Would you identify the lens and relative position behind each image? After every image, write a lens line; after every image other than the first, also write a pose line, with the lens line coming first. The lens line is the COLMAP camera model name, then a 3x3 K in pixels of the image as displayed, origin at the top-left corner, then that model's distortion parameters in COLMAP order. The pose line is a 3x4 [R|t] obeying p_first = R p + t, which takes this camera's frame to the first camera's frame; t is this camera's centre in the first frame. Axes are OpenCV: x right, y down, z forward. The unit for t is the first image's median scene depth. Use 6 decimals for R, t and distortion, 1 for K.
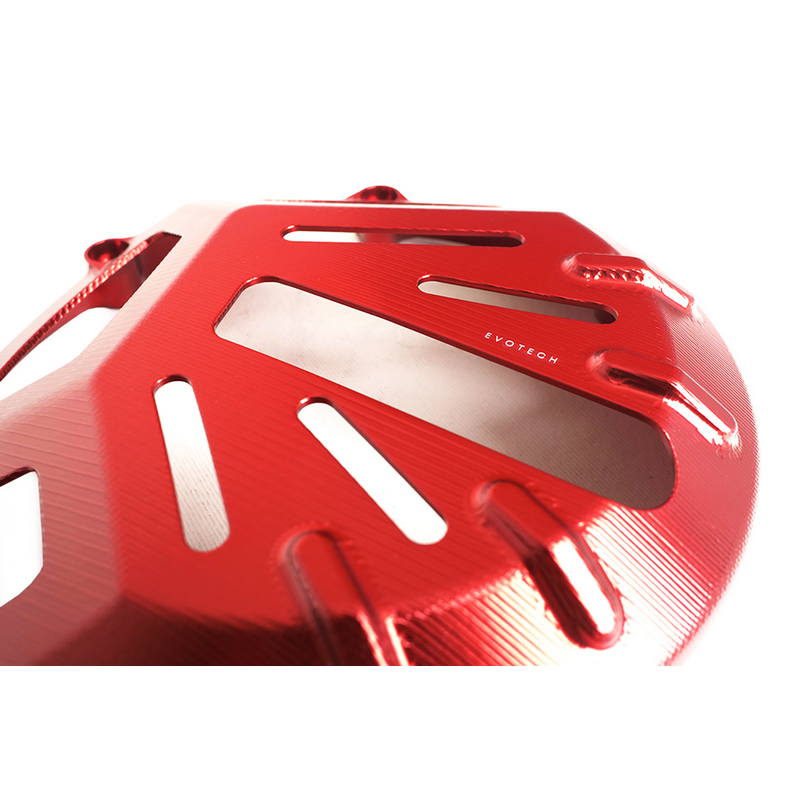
lens RADIAL K [[855.7, 0, 406.4], [0, 855.7, 395.7], [0, 0, 1]] dist [-0.020331, 0.000000]
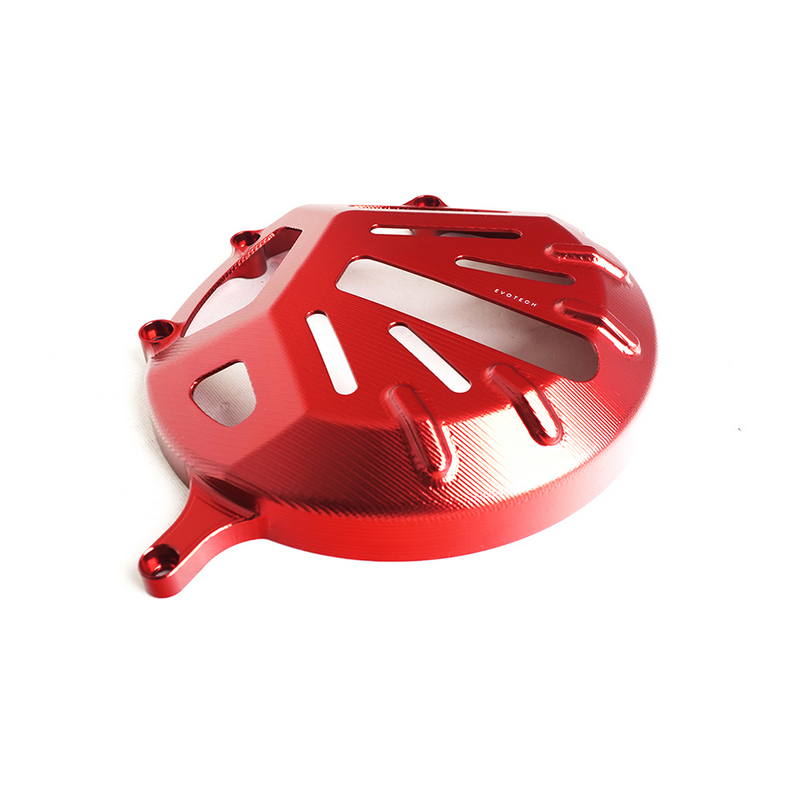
lens RADIAL K [[855.7, 0, 398.9], [0, 855.7, 402.6], [0, 0, 1]] dist [-0.020331, 0.000000]
pose [[0.999275, 0.015522, -0.034769, -0.036717], [-0.014936, 0.999743, 0.017062, 0.126993], [0.035025, -0.016530, 0.999250, -0.718192]]
